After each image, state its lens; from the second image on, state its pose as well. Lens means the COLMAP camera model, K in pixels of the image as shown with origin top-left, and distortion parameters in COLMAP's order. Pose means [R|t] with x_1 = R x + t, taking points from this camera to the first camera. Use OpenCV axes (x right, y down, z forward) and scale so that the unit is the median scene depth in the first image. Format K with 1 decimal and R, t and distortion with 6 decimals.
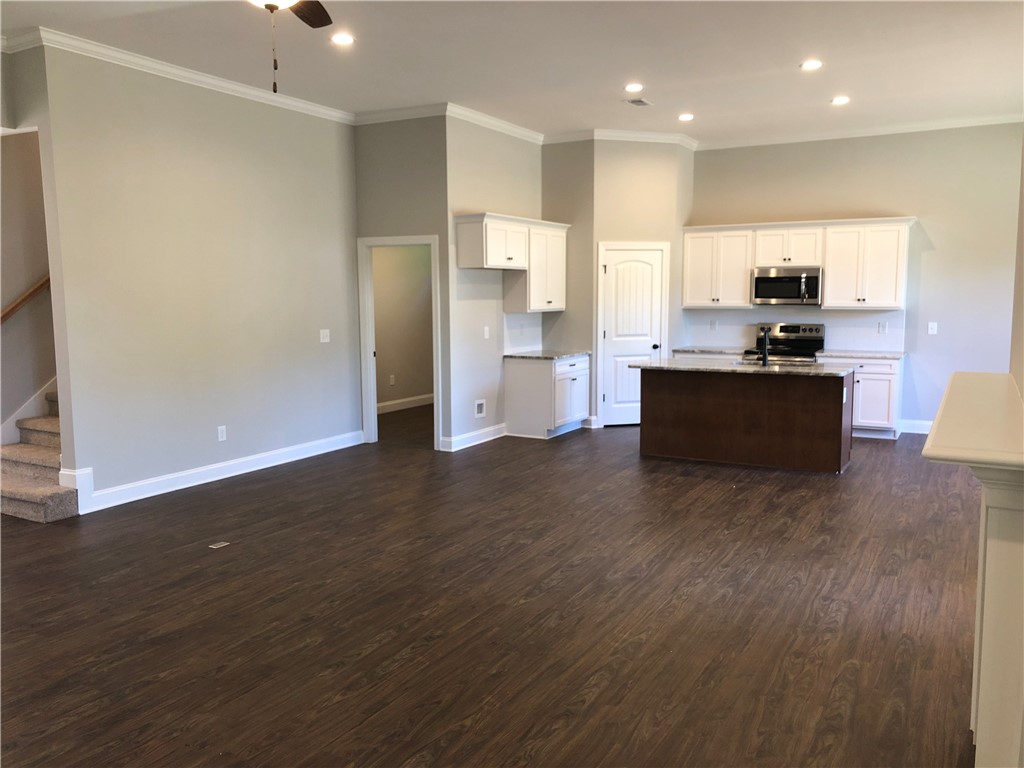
lens RADIAL K [[845.7, 0, 510.2], [0, 845.7, 389.0], [0, 0, 1]] dist [-0.005217, -0.000252]
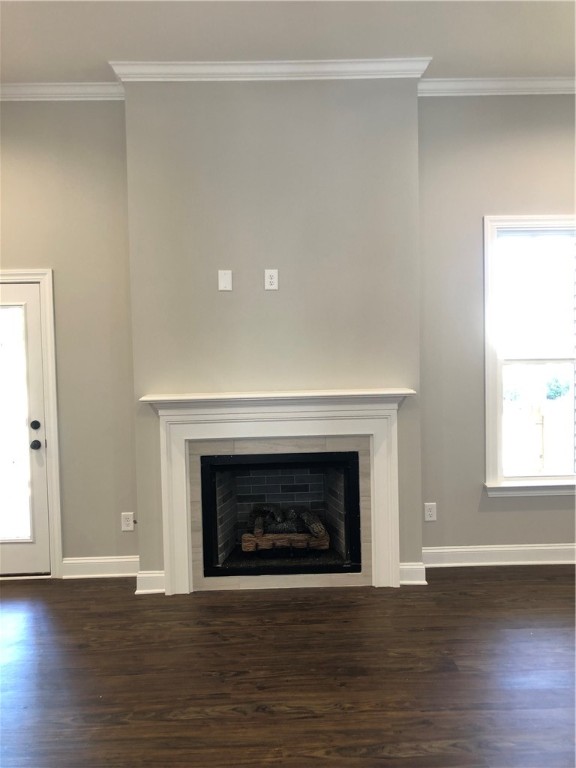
lens RADIAL K [[634.3, 0, 287.4], [0, 634.3, 383.7], [0, 0, 1]] dist [-0.005217, -0.000252]
pose [[-0.513842, -0.022178, 0.857598, -0.436036], [0.126118, 0.986852, 0.101086, -0.083777], [-0.848564, 0.160100, -0.504289, 0.865569]]
